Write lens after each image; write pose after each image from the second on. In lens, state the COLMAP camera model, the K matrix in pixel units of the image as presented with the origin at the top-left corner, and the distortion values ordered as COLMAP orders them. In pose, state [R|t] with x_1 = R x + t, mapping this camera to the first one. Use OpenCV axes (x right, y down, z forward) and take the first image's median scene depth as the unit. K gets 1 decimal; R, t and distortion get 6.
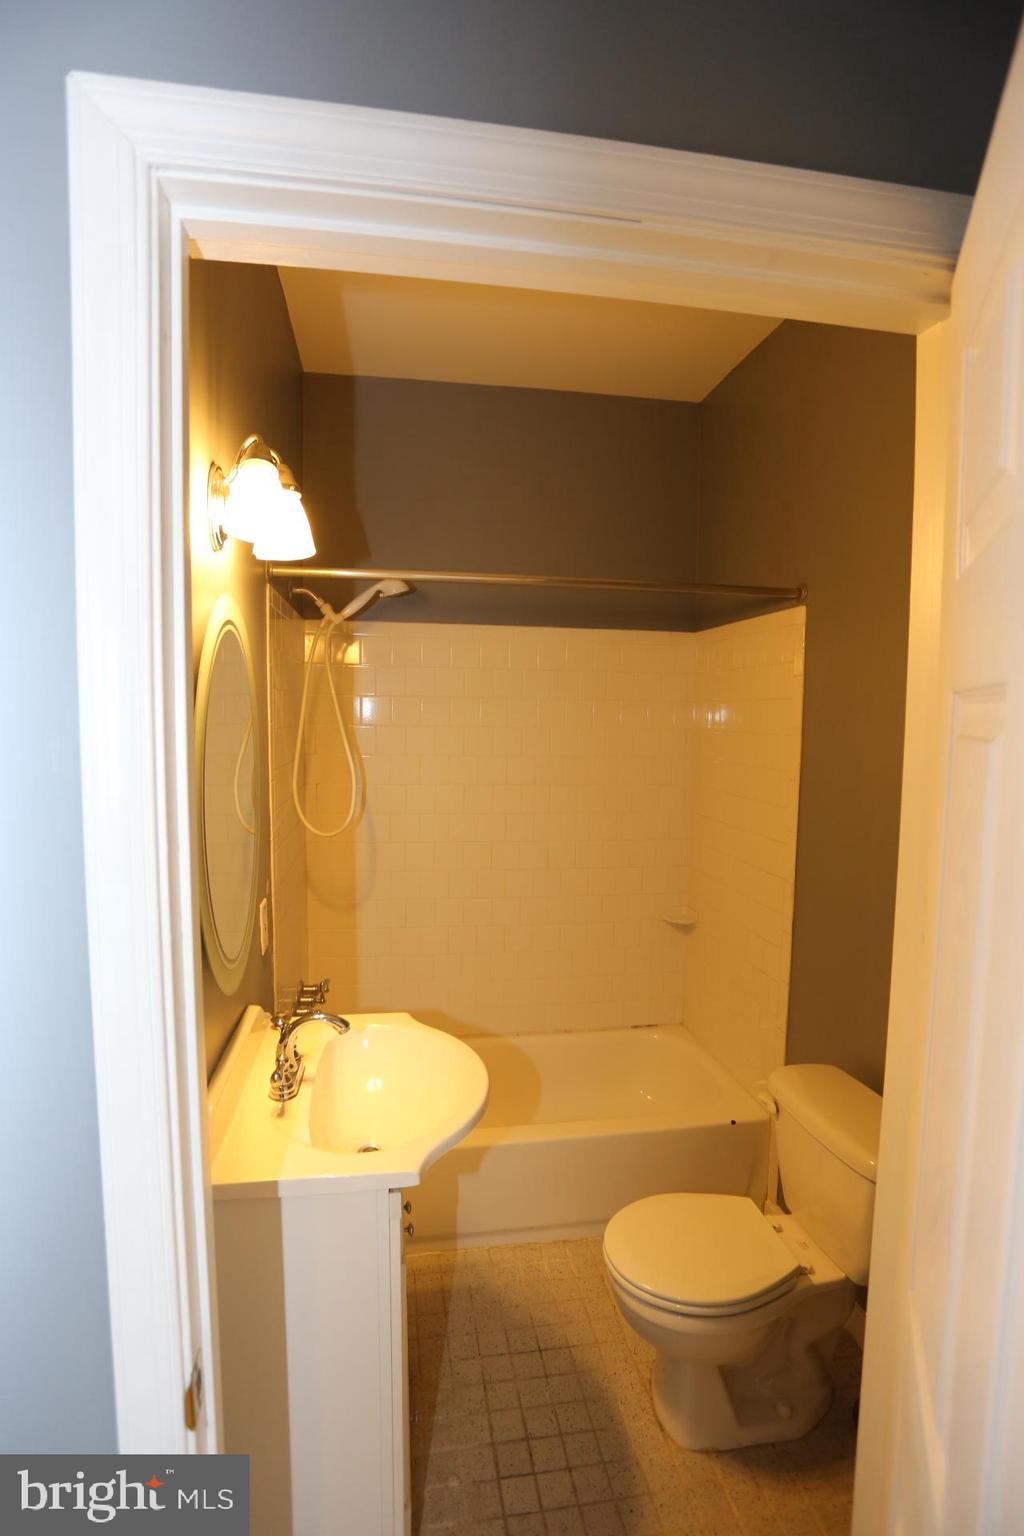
lens RADIAL K [[751.1, 0, 512.0], [0, 751.1, 768.0], [0, 0, 1]] dist [-0.067775, 0.027258]
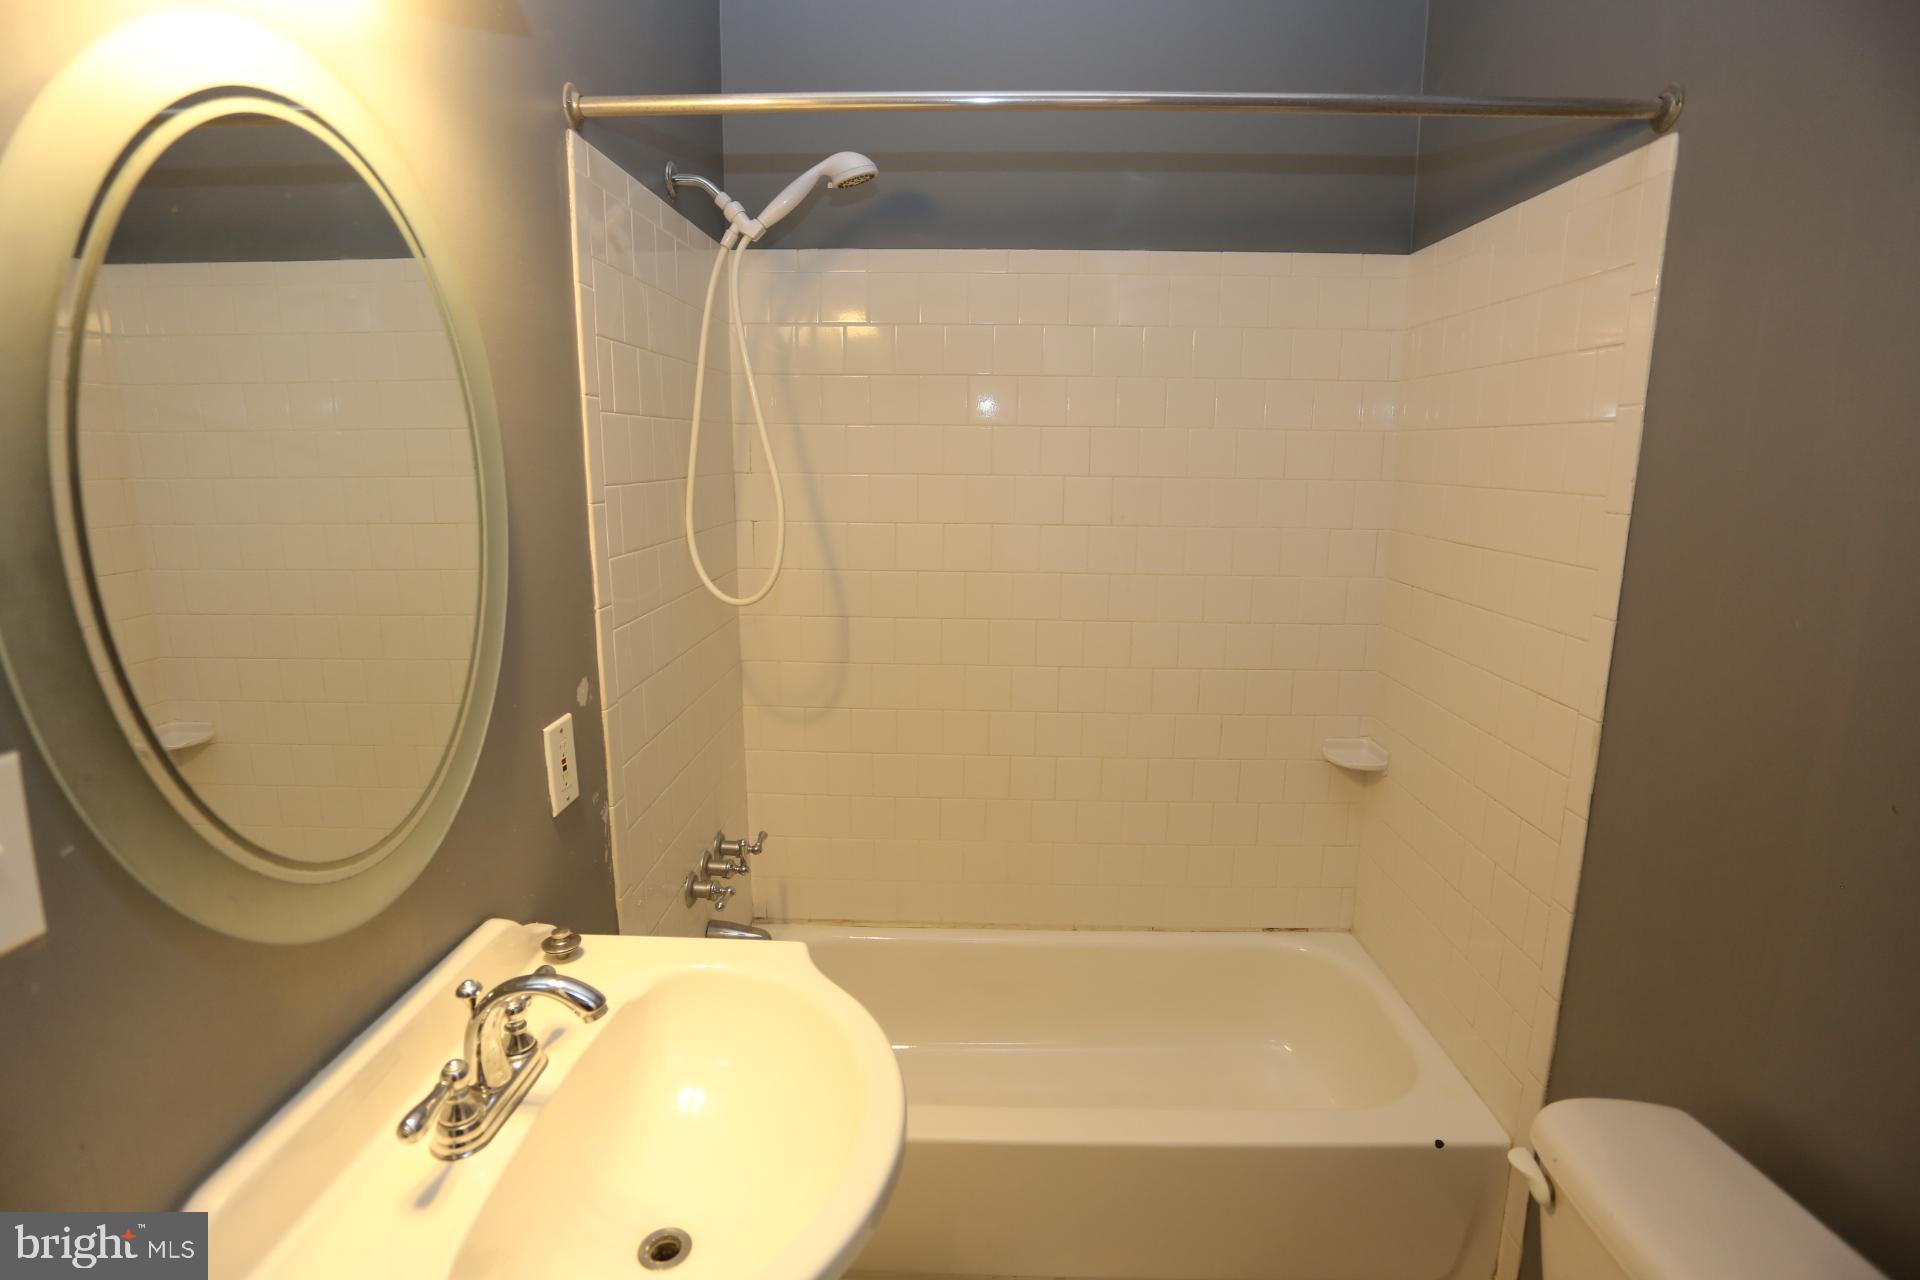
lens RADIAL K [[938.8, 0, 955.7], [0, 938.8, 632.2], [0, 0, 1]] dist [-0.067775, 0.027258]
pose [[0.982214, 0.028105, -0.185651, 0.059831], [-0.007103, 0.993588, 0.112837, 0.027846], [0.187632, -0.109511, 0.976116, 0.302018]]
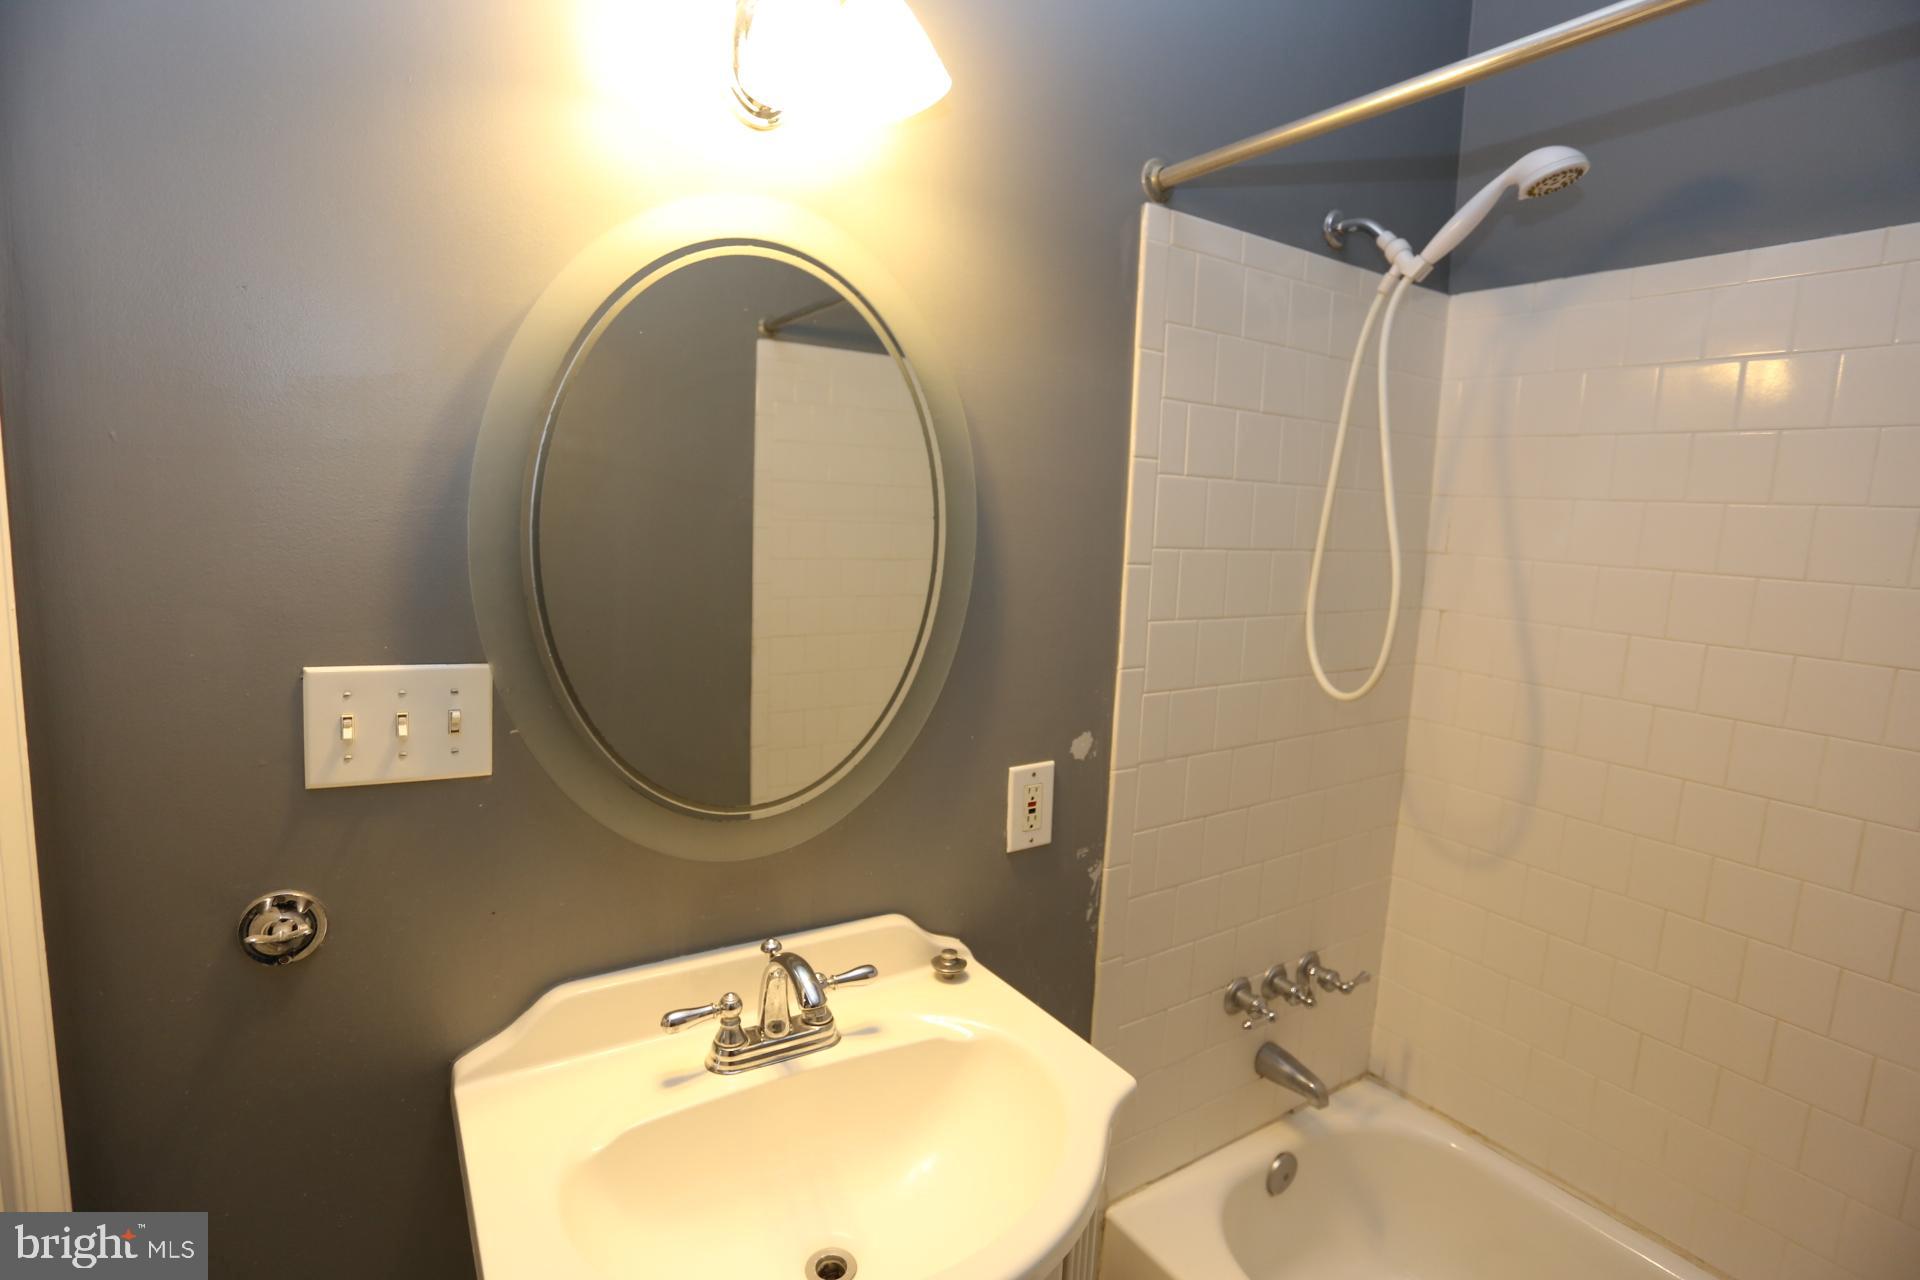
lens RADIAL K [[939.1, 0, 949.2], [0, 939.1, 634.4], [0, 0, 1]] dist [-0.088963, 0.045274]
pose [[0.404506, 0.123732, -0.906126, 0.213656], [-0.101951, 0.990731, 0.089772, 0.017674], [0.908835, 0.056067, 0.413371, 0.487350]]
